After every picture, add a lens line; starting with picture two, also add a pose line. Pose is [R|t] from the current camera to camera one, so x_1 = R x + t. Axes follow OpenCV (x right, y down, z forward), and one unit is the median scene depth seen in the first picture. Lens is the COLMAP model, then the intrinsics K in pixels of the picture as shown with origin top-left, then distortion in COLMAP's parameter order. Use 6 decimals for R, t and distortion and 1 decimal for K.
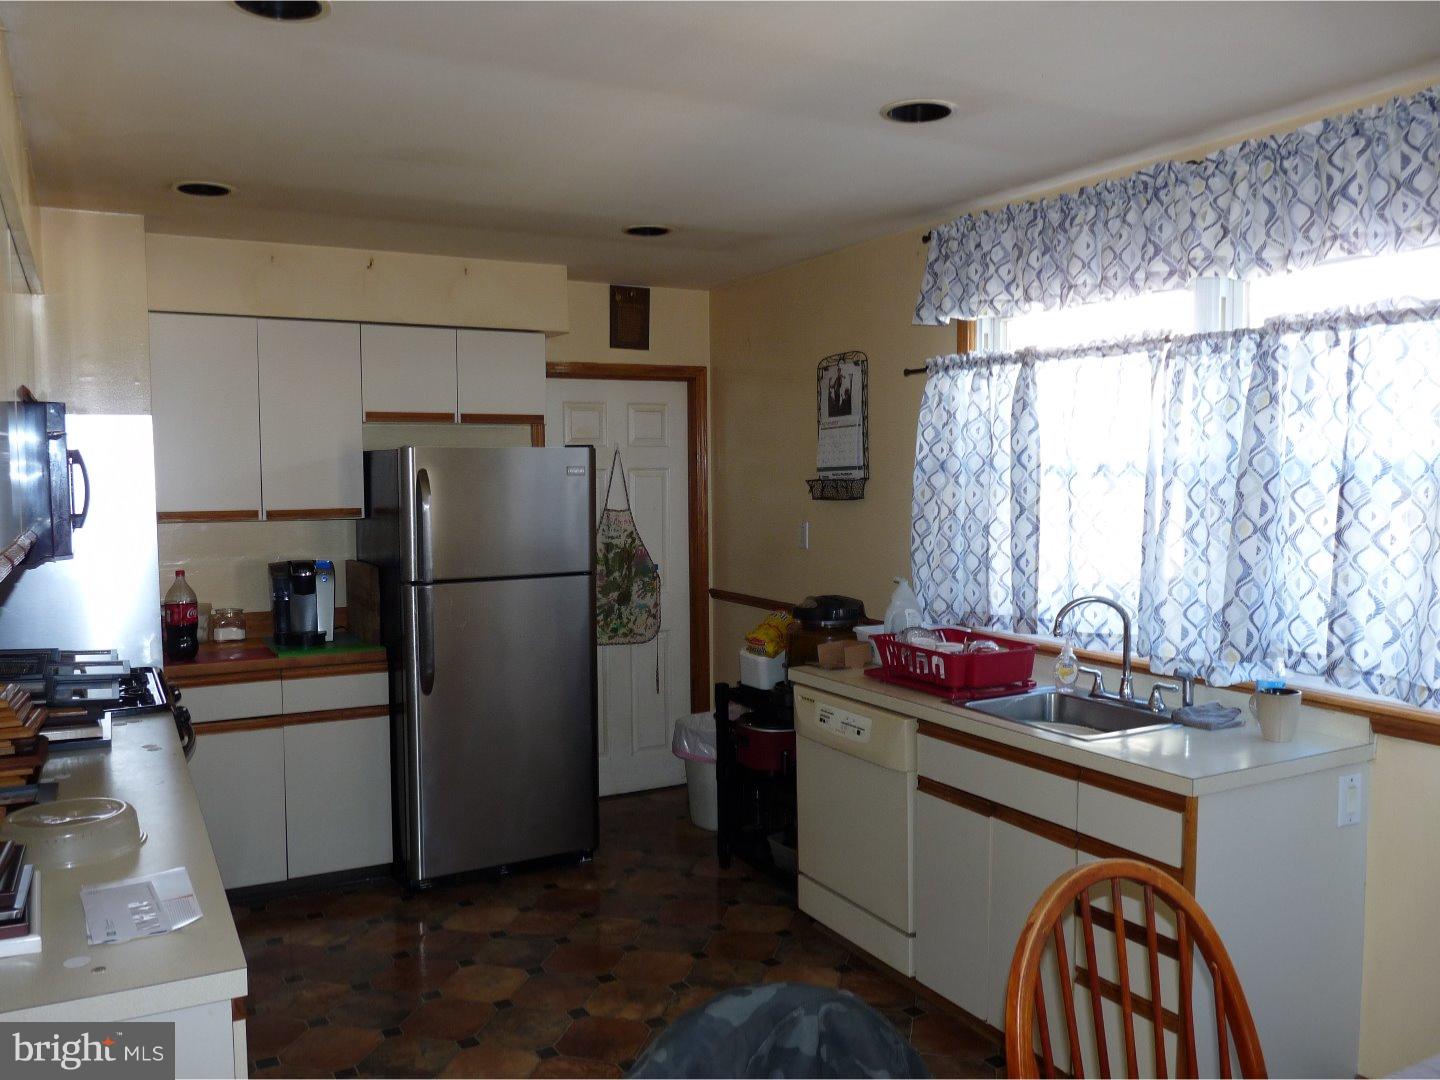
lens RADIAL K [[1156.9, 0, 710.6], [0, 1156.9, 537.4], [0, 0, 1]] dist [-0.001195, -0.020376]
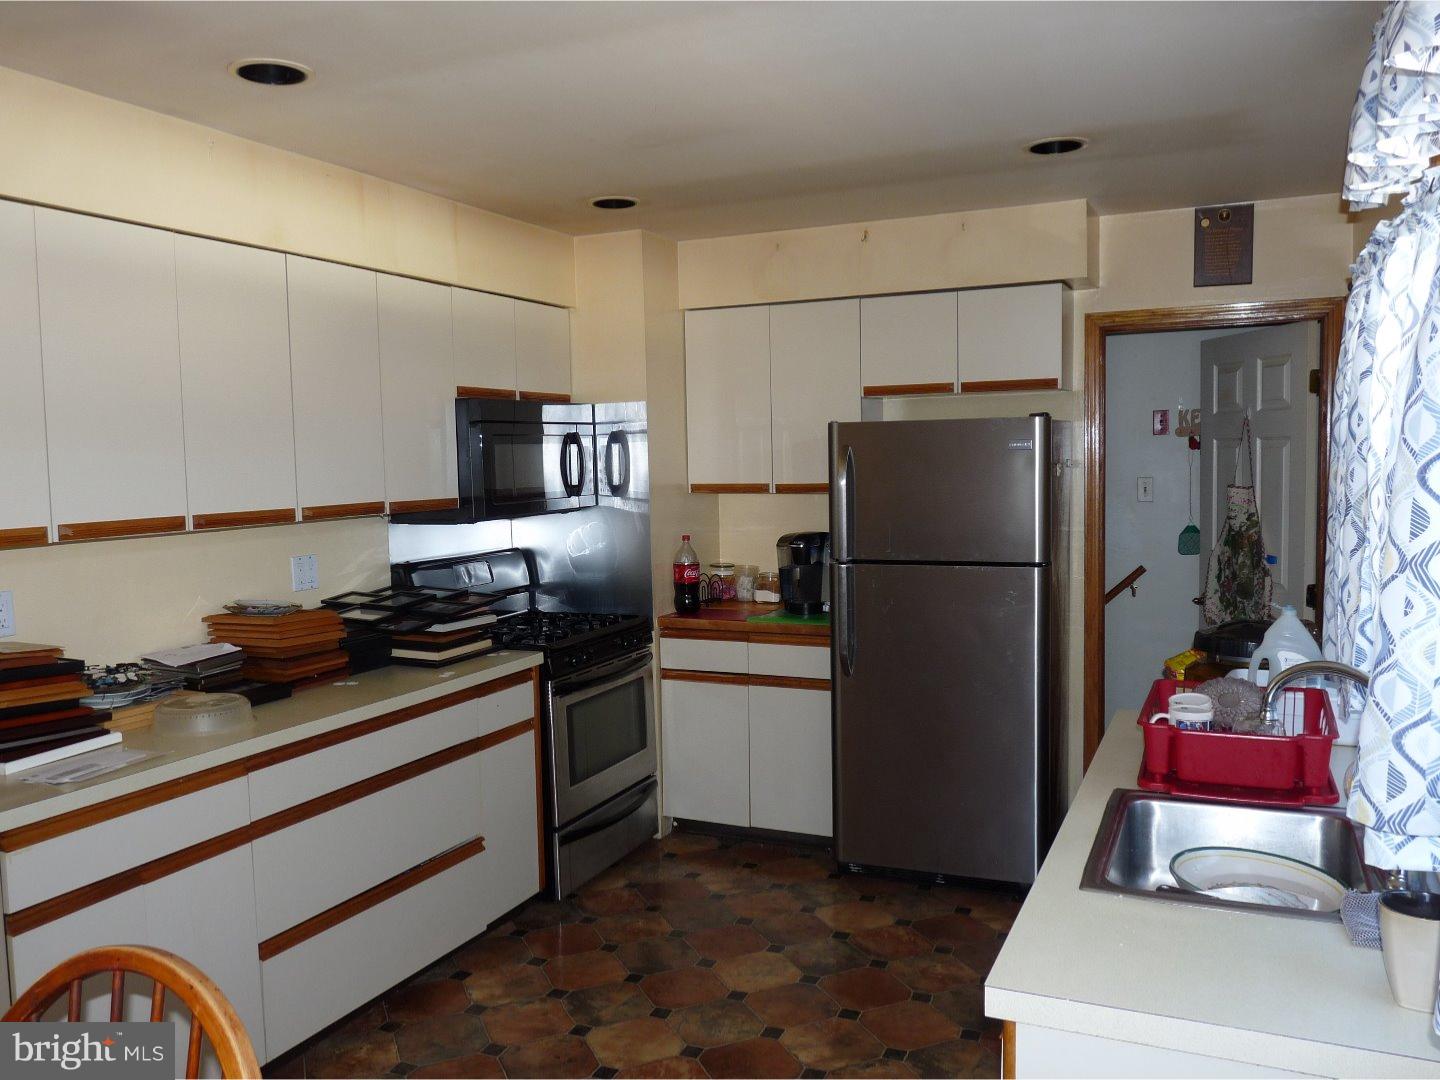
lens RADIAL K [[1156.9, 0, 721.5], [0, 1156.9, 543.5], [0, 0, 1]] dist [-0.001195, -0.020376]
pose [[0.611262, 0.058108, -0.789292, 0.466128], [-0.032304, 0.998302, 0.048478, -0.020274], [0.790768, -0.004135, 0.612101, 0.326509]]
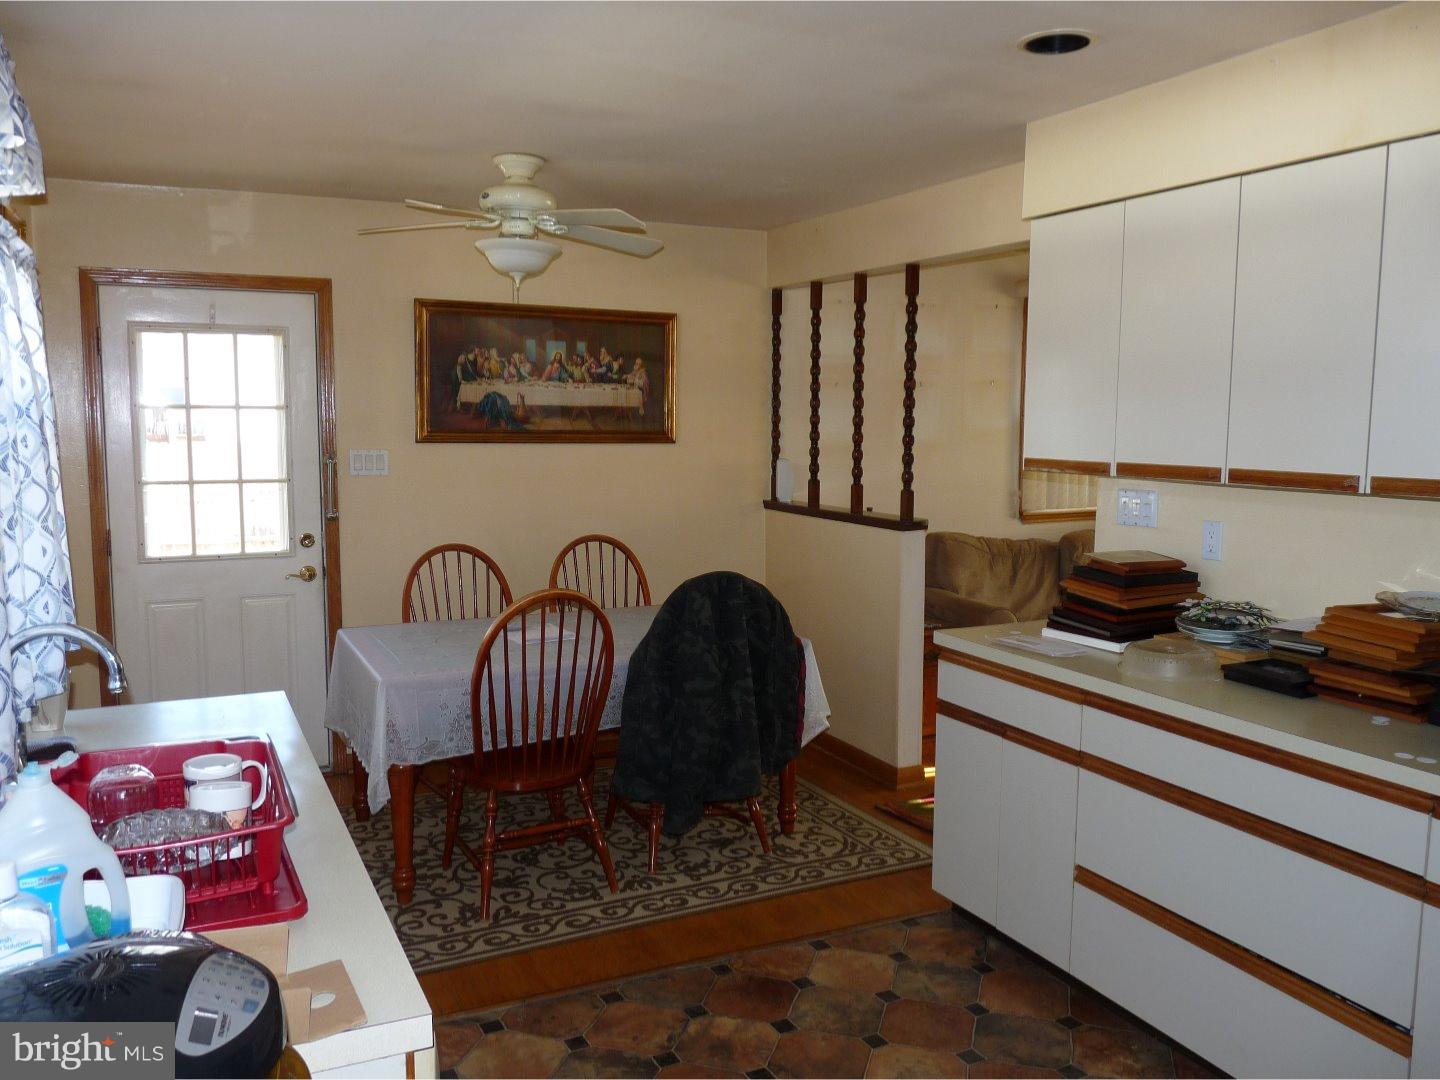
lens RADIAL K [[1156.9, 0, 729.1], [0, 1156.9, 538.8], [0, 0, 1]] dist [-0.001195, -0.020376]
pose [[-0.999438, -0.002659, 0.033408, -0.082172], [0.002966, 0.985914, 0.167224, -0.088379], [-0.033382, 0.167230, -0.985353, 1.482505]]
